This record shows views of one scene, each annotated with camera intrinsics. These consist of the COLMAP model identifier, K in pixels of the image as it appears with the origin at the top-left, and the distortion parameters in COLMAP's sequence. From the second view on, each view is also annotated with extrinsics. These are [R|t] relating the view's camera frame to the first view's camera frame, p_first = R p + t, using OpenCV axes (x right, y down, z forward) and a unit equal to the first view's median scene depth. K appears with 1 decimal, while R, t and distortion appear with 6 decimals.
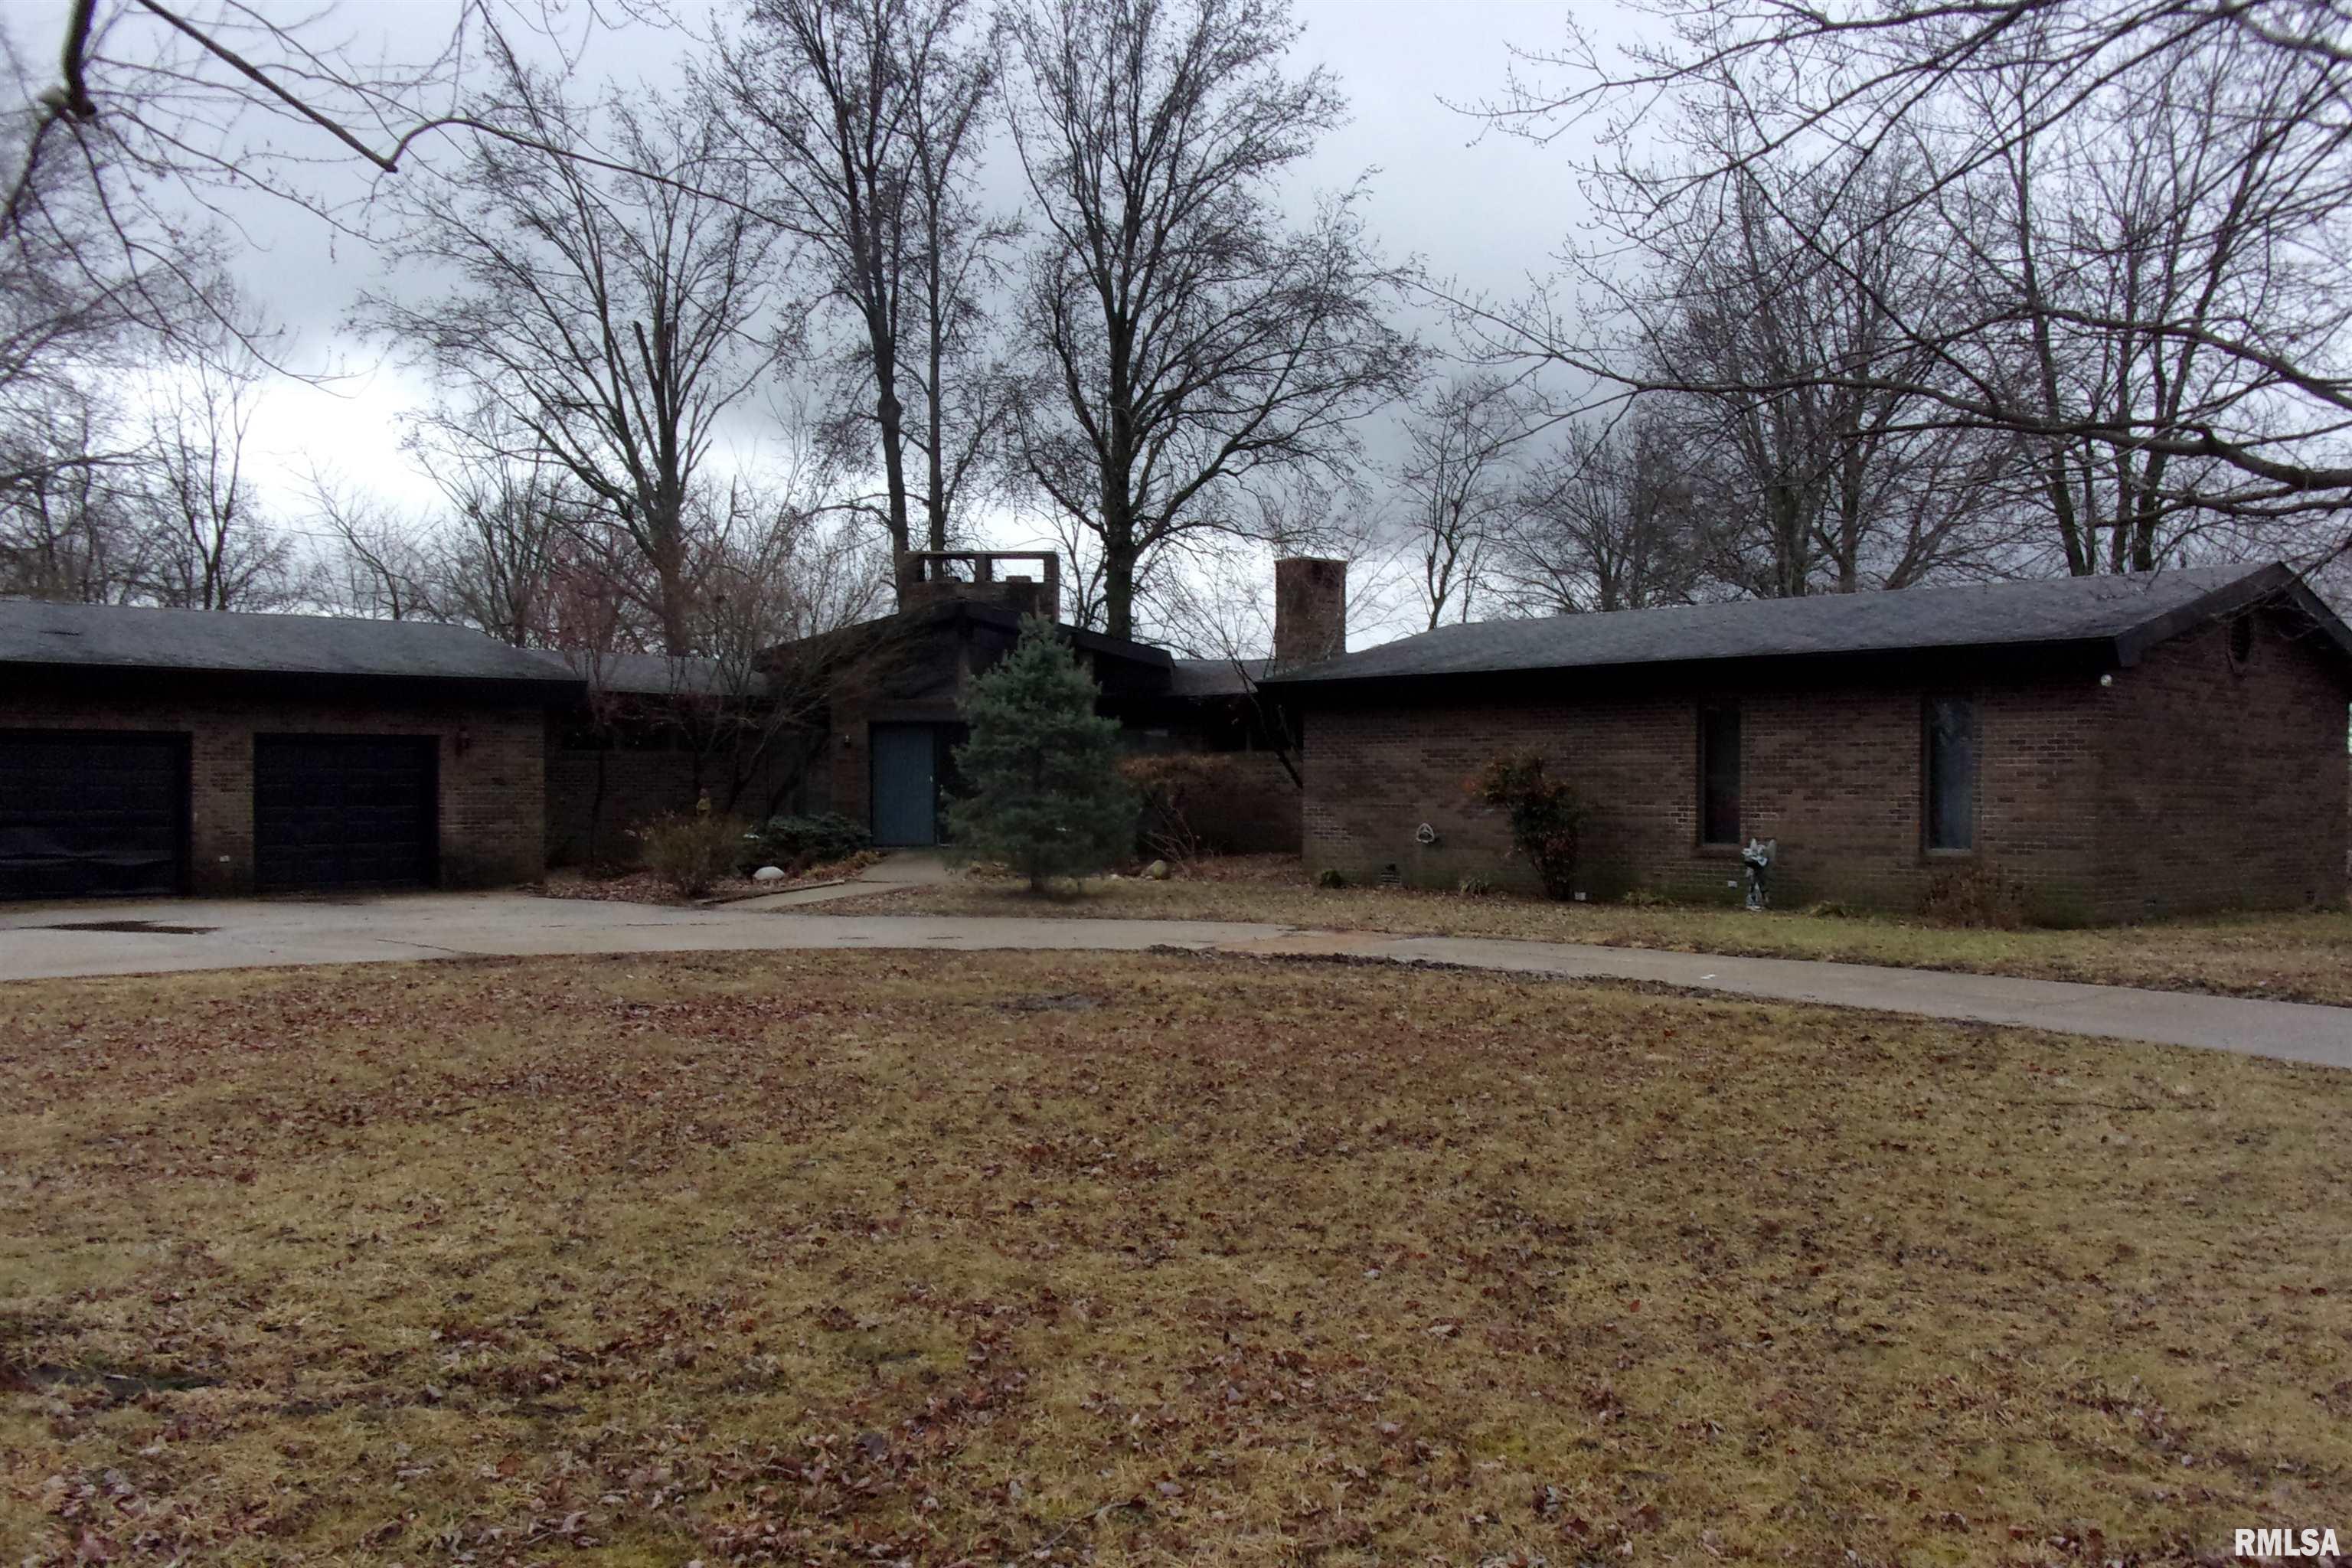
lens RADIAL K [[2032.1, 0, 1176.0], [0, 2032.1, 784.0], [0, 0, 1]] dist [0.033856, -0.009492]
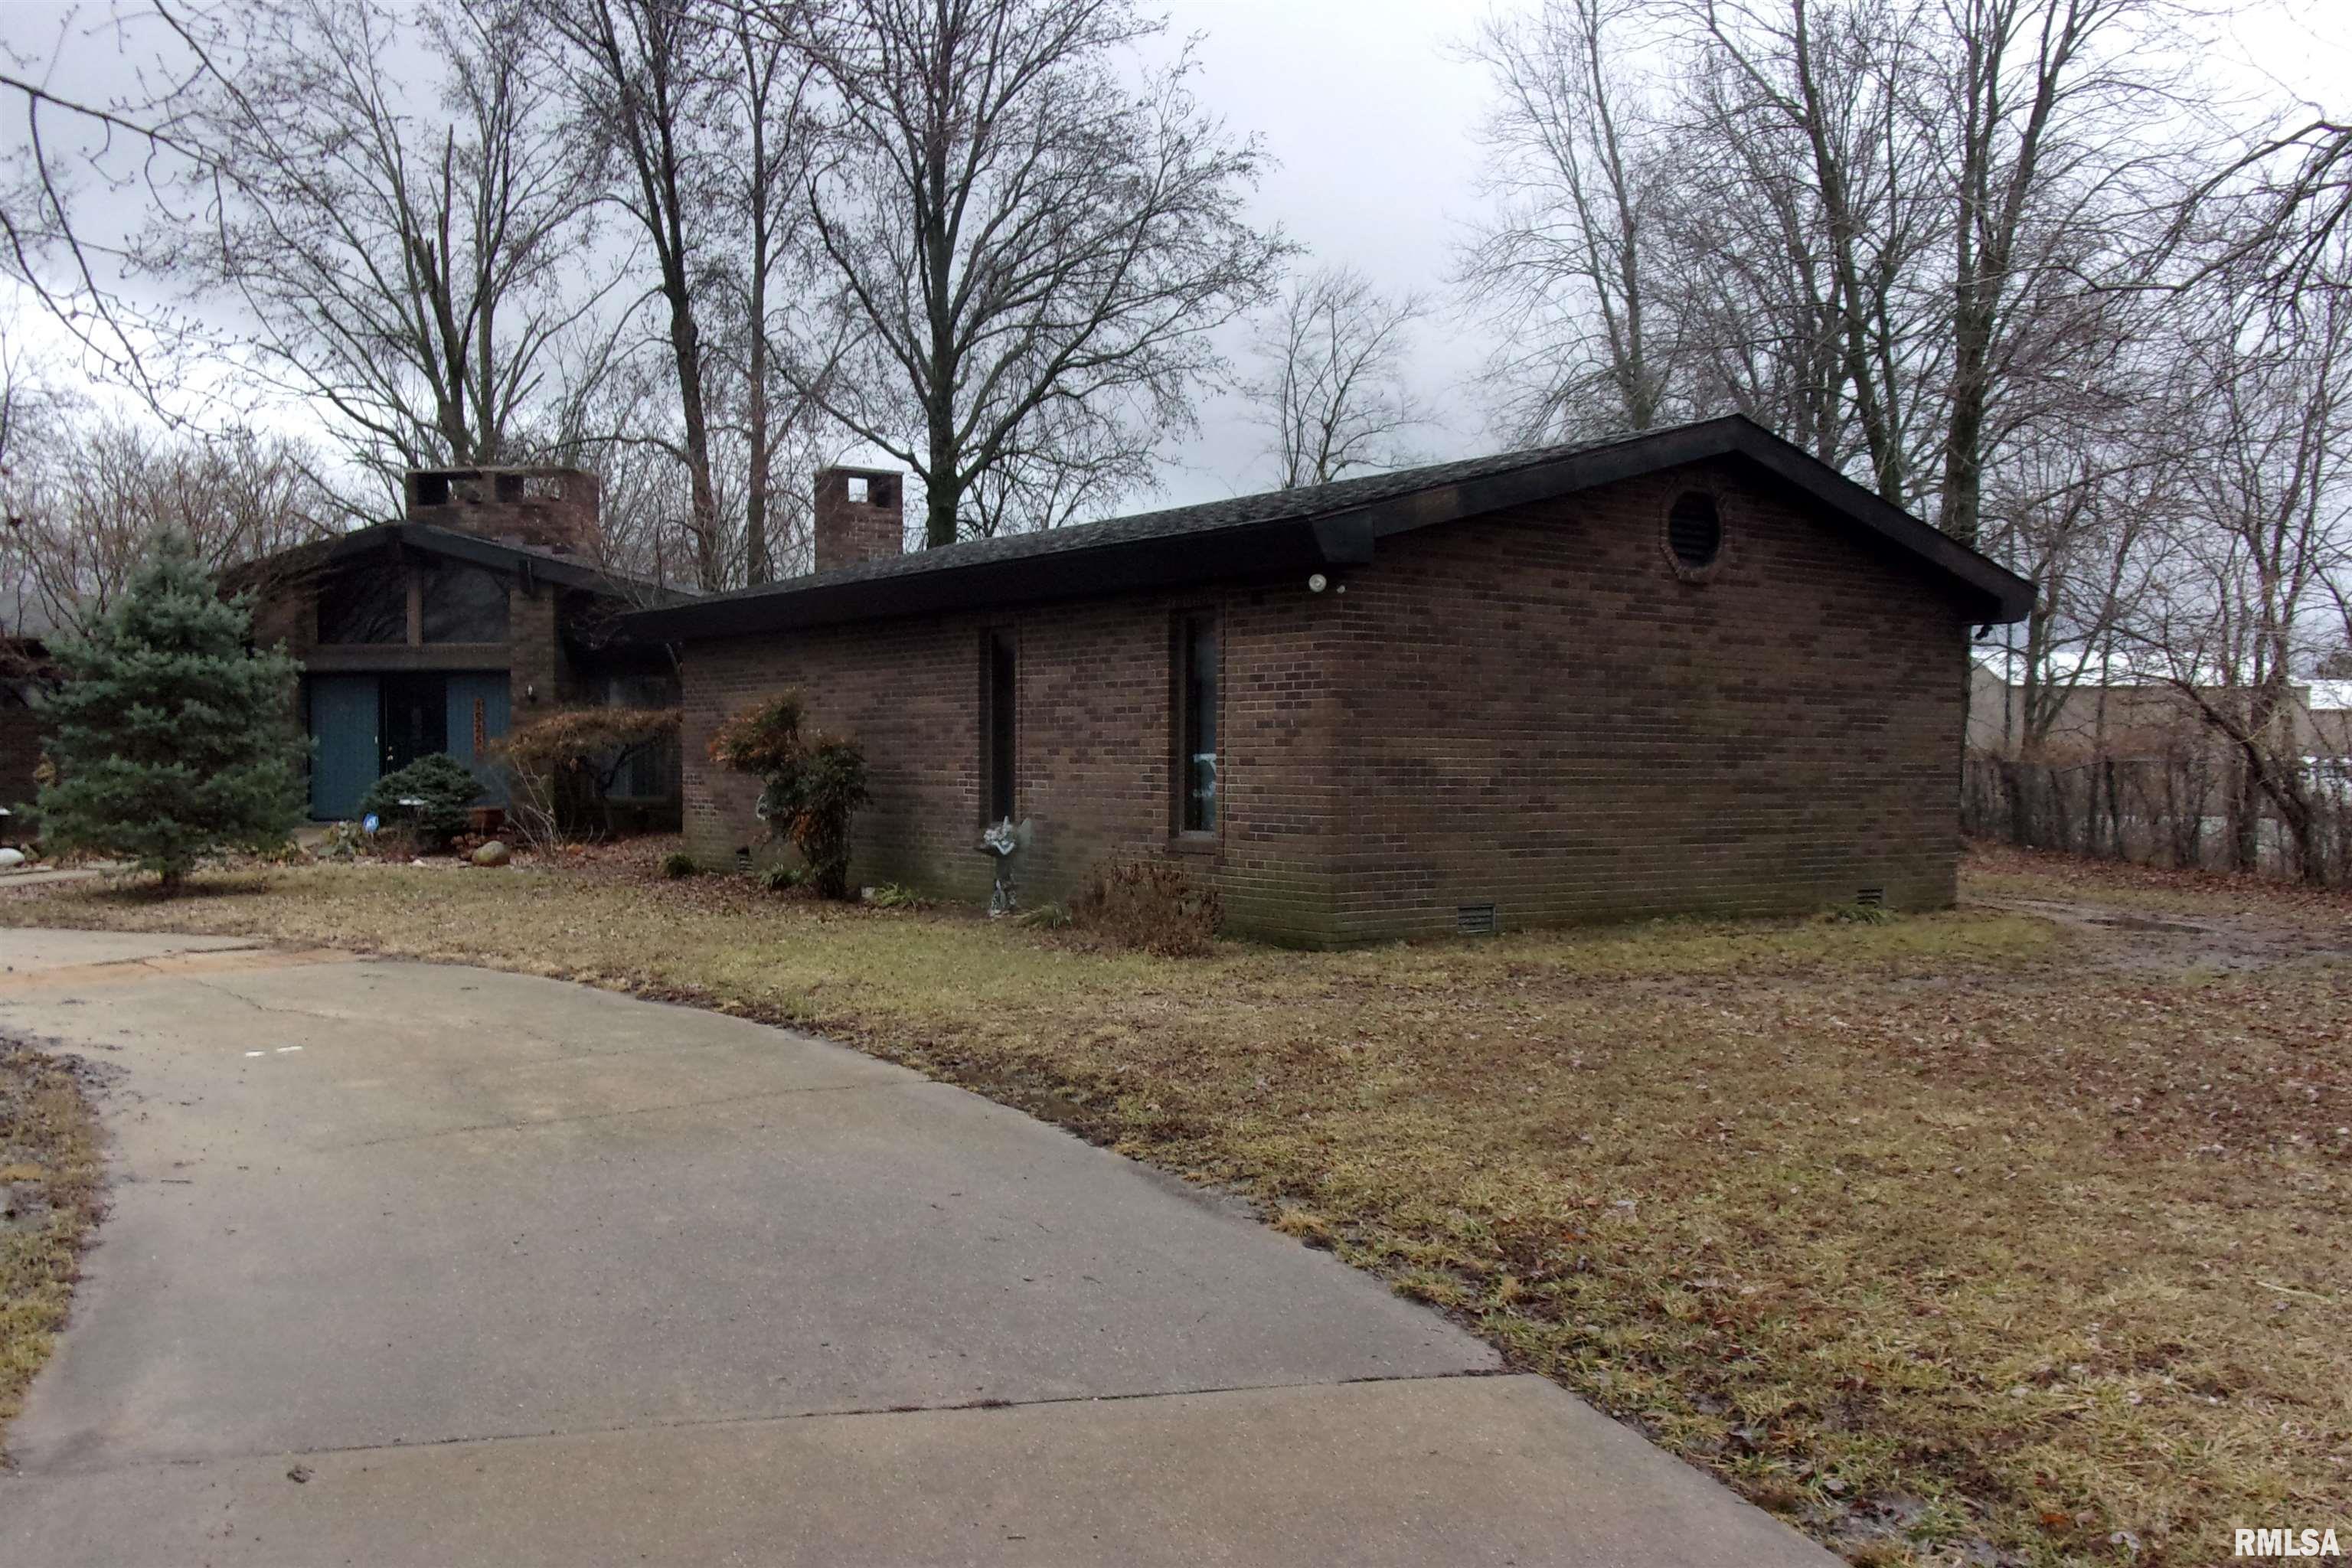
lens RADIAL K [[2045.6, 0, 1176.0], [0, 2045.6, 784.0], [0, 0, 1]] dist [0.029164, -0.002879]
pose [[0.993579, -0.000732, -0.113139, 0.178455], [0.002727, 0.999844, 0.017480, 0.001193], [0.113109, -0.017676, 0.993425, 0.120368]]
